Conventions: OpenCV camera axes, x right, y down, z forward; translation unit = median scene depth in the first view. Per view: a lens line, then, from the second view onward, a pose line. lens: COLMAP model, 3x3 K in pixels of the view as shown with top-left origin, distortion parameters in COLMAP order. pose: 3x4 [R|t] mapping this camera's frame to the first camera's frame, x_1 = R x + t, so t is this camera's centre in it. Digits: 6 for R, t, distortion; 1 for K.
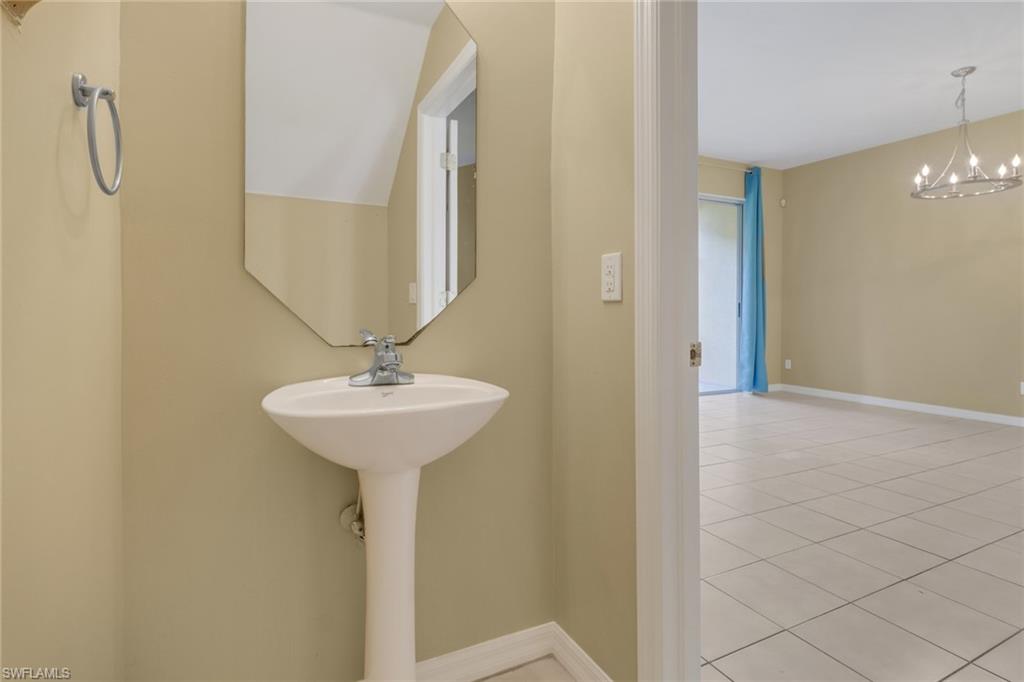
lens RADIAL K [[458.8, 0, 515.5], [0, 458.8, 327.0], [0, 0, 1]] dist [0.023469, -0.013781]
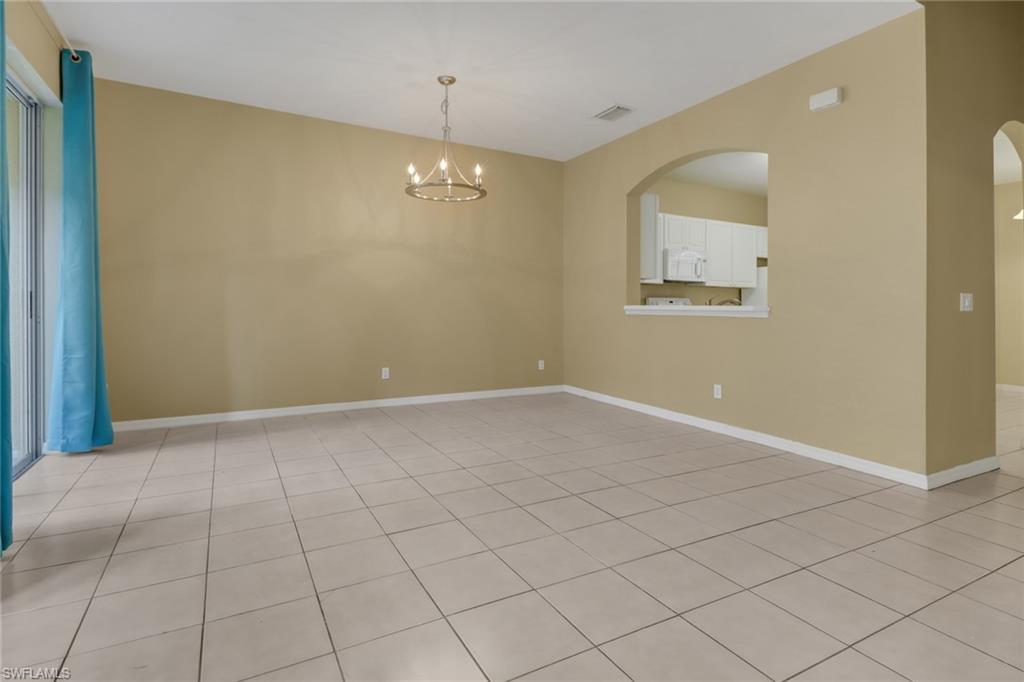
lens RADIAL K [[483.5, 0, 515.7], [0, 483.5, 315.0], [0, 0, 1]] dist [0.038951, -0.017447]
pose [[0.037559, -0.020292, 0.999088, -0.073096], [0.025453, 0.999489, 0.019343, -0.024490], [-0.998970, 0.024704, 0.038057, 0.481351]]
